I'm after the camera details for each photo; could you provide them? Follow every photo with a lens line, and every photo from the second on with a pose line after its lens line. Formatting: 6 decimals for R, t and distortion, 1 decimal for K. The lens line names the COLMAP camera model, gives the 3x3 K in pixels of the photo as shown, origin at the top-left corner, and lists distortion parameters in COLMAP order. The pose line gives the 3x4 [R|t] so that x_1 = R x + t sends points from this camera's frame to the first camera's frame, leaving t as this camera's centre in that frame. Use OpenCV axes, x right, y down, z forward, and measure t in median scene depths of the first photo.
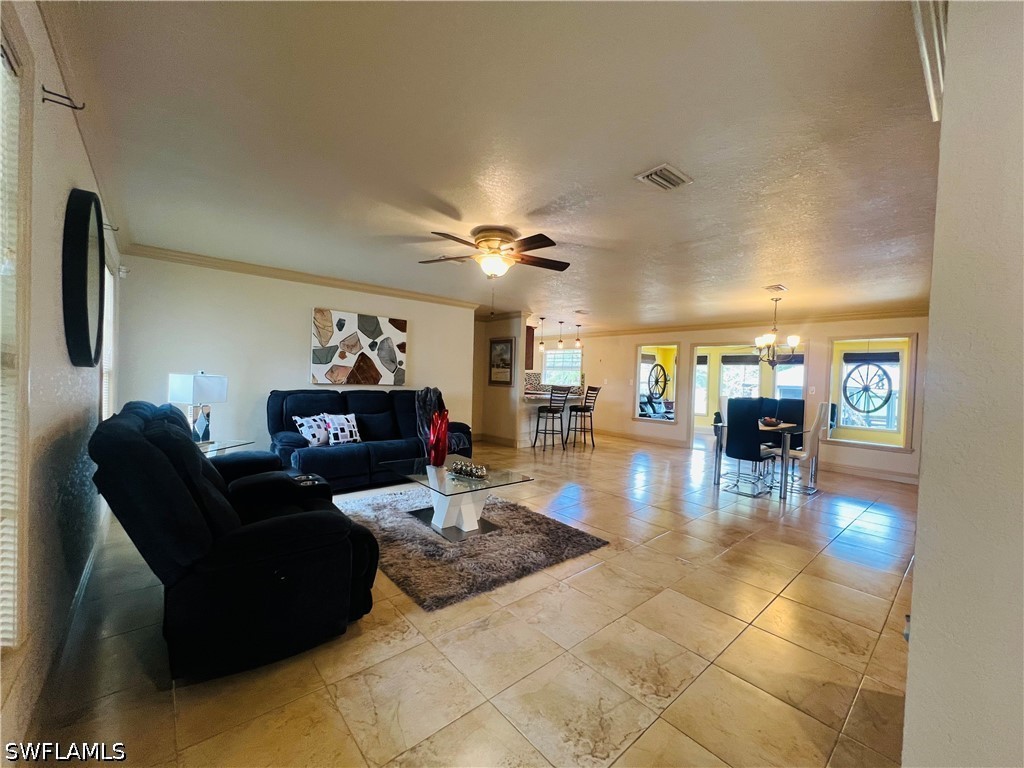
lens RADIAL K [[407.2, 0, 512.0], [0, 407.2, 386.7], [0, 0, 1]] dist [-0.002964, 0.000532]
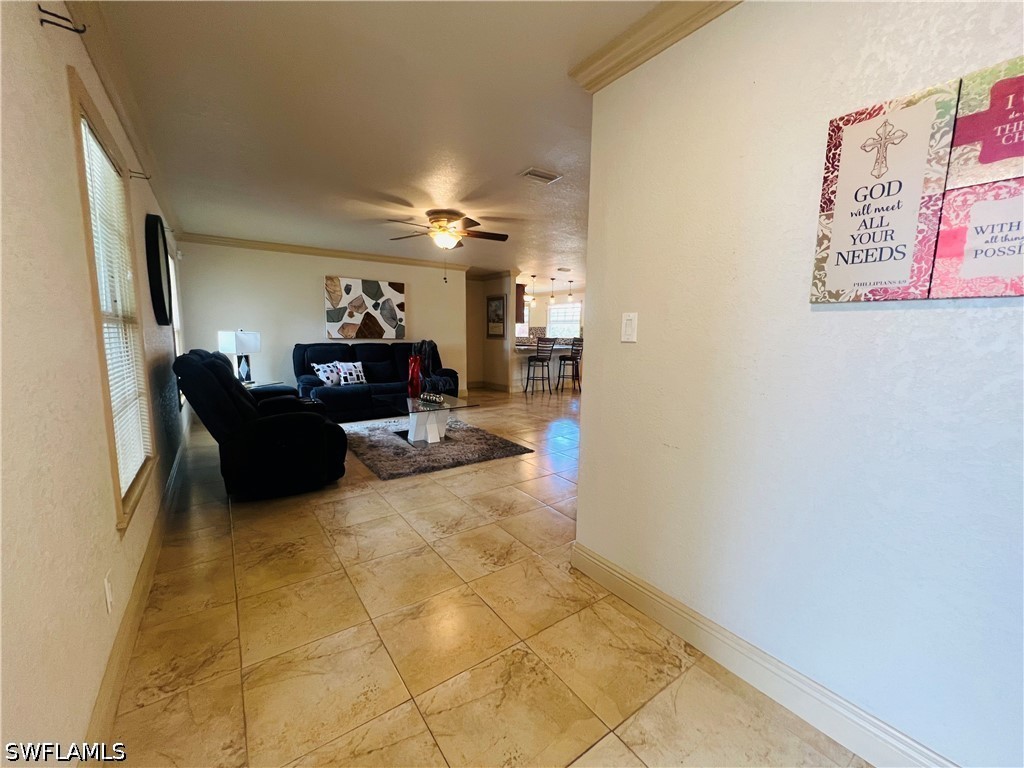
lens RADIAL K [[407.2, 0, 511.9], [0, 407.2, 384.9], [0, 0, 1]] dist [-0.002964, 0.000532]
pose [[0.995266, -0.009044, -0.096766, 0.220592], [0.018790, 0.994781, 0.100285, 0.023335], [0.095354, -0.101629, 0.990242, -0.227543]]
